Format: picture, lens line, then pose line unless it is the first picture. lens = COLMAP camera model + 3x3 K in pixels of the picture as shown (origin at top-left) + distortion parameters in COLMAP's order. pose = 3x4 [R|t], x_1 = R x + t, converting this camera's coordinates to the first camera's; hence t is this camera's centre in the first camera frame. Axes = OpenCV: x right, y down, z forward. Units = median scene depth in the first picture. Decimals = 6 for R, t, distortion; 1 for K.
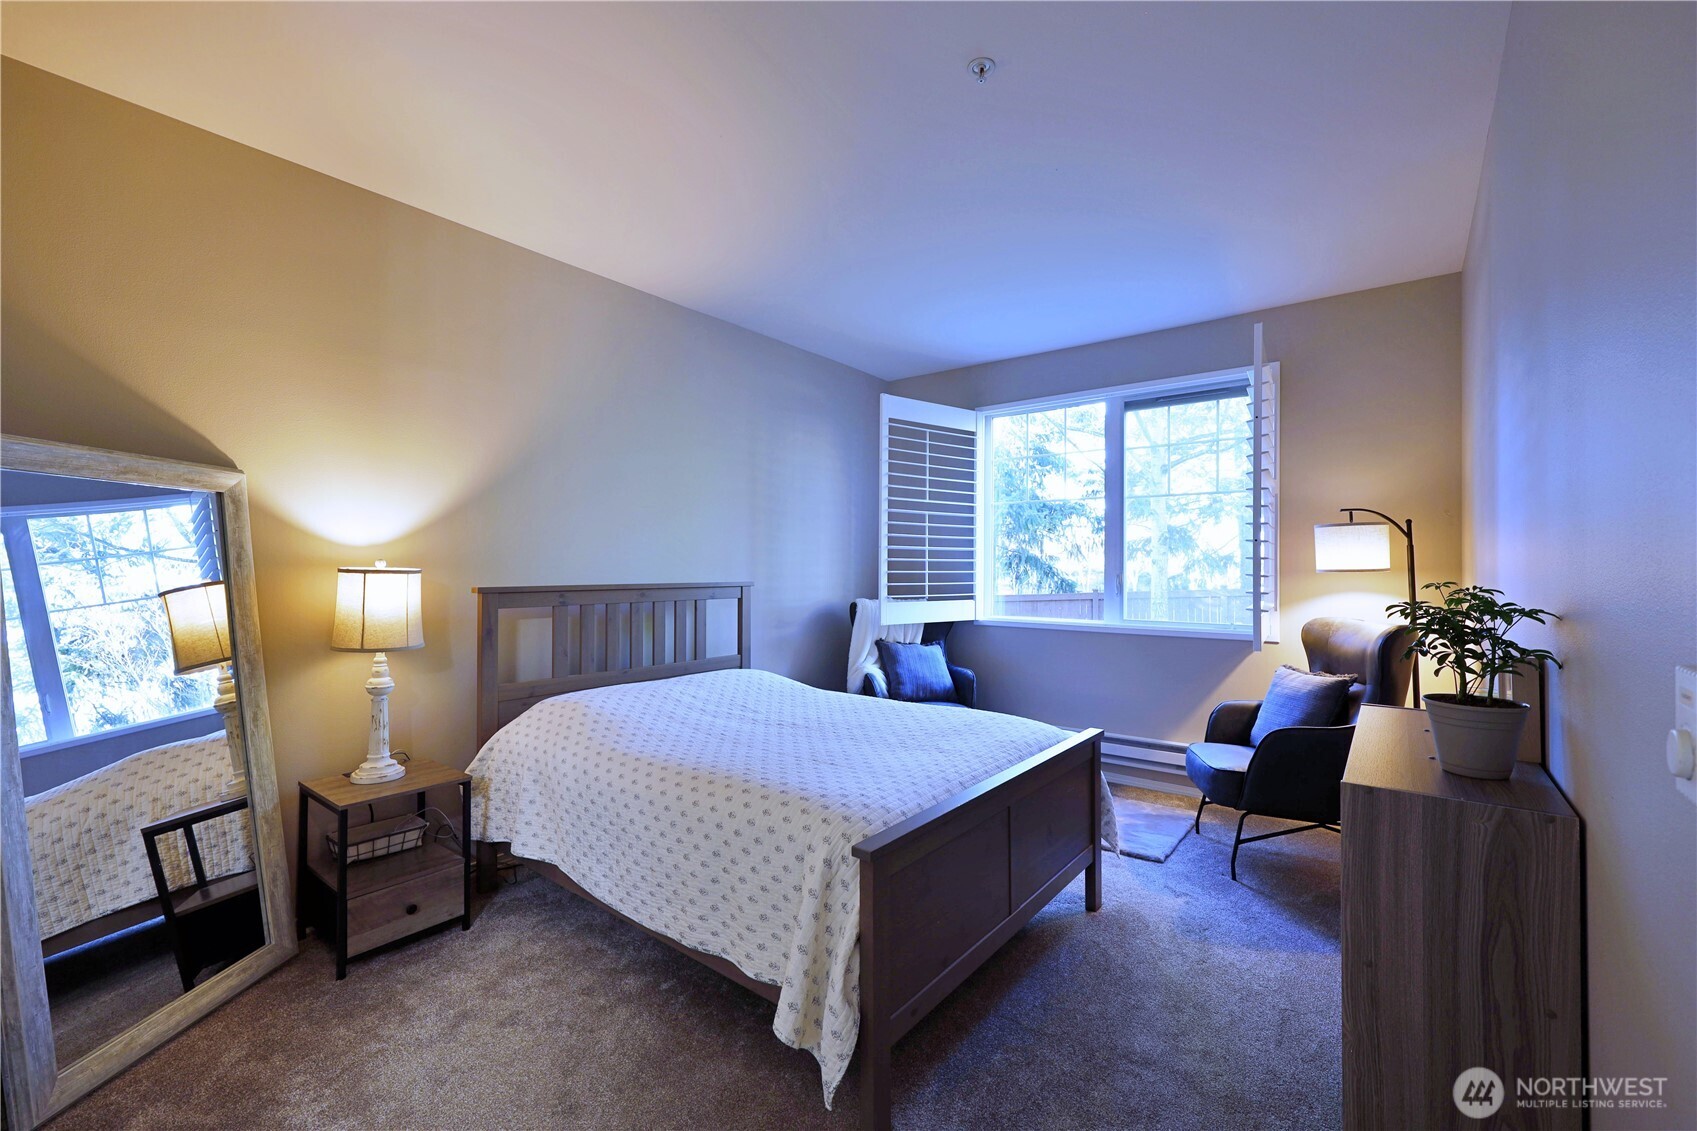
lens RADIAL K [[677.8, 0, 857.6], [0, 677.8, 569.5], [0, 0, 1]] dist [-0.006863, 0.000531]
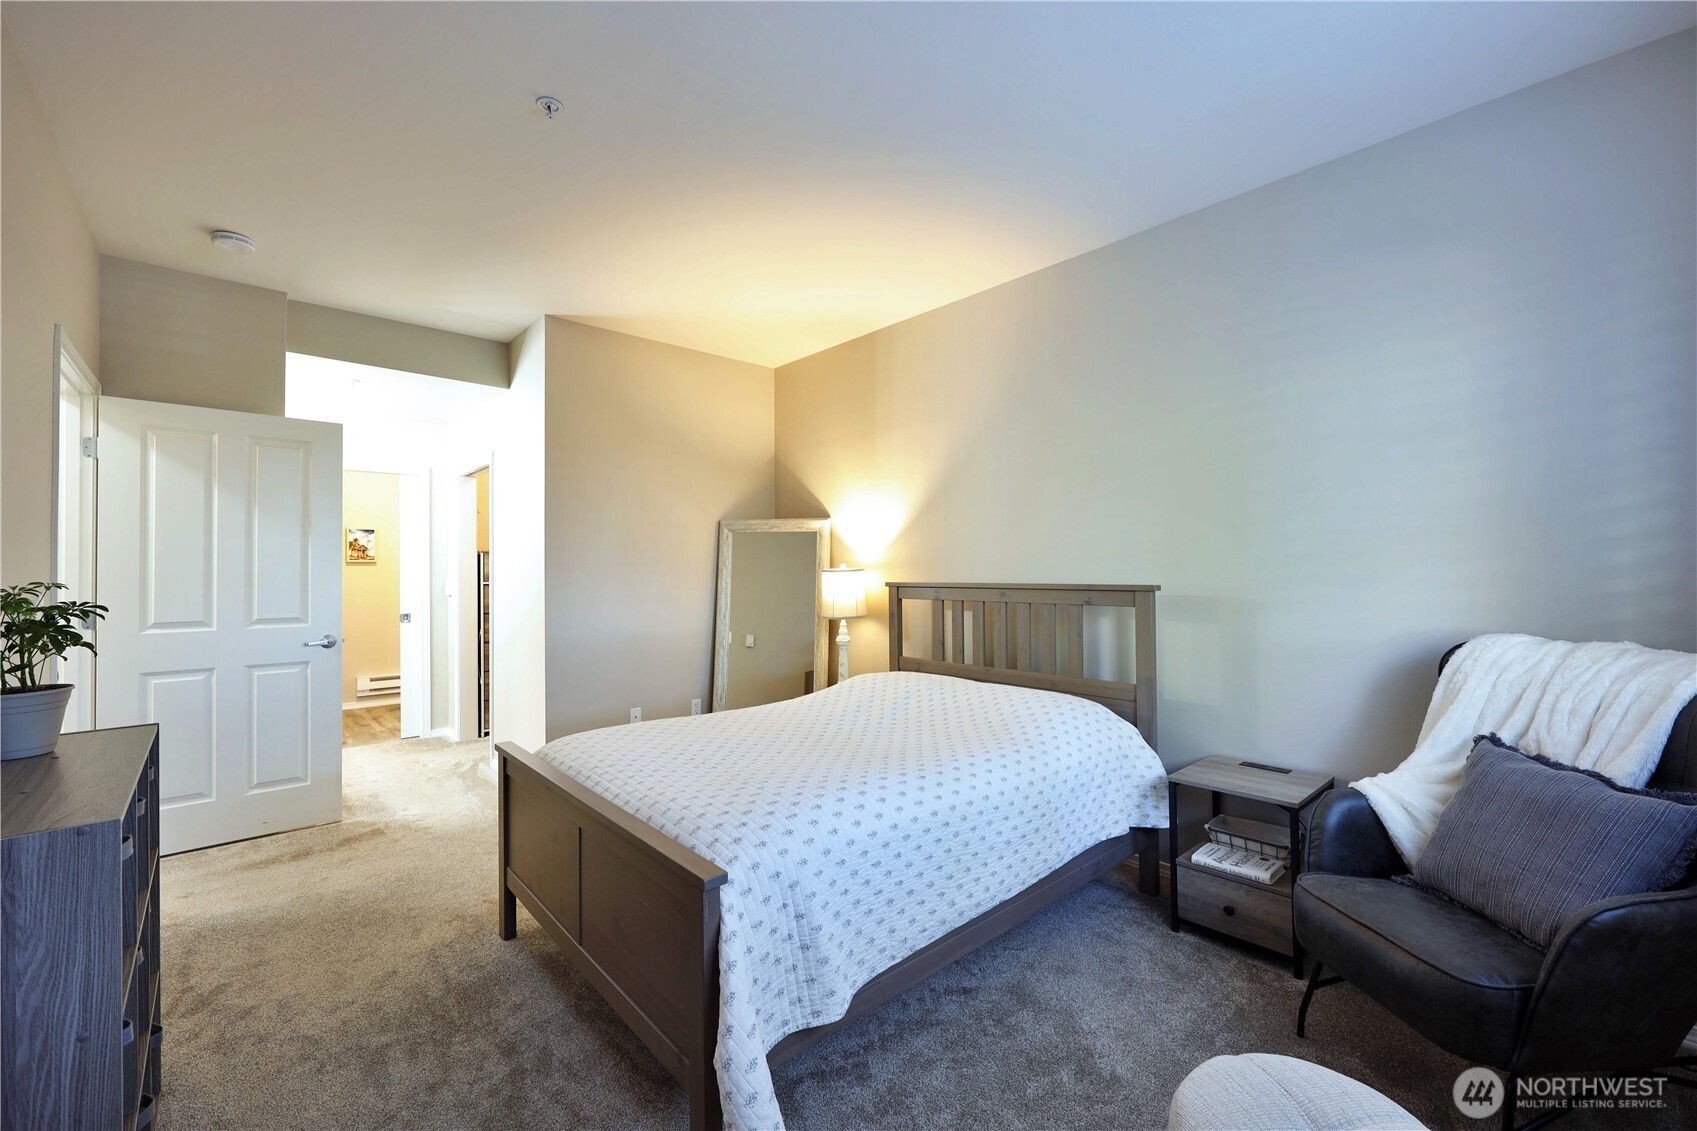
lens RADIAL K [[677.8, 0, 856.8], [0, 677.8, 562.2], [0, 0, 1]] dist [-0.006863, 0.000531]
pose [[-0.132251, -0.012402, -0.991139, 0.703807], [0.014846, 0.999785, -0.014491, 0.002440], [0.991105, -0.016631, -0.132039, 0.998797]]
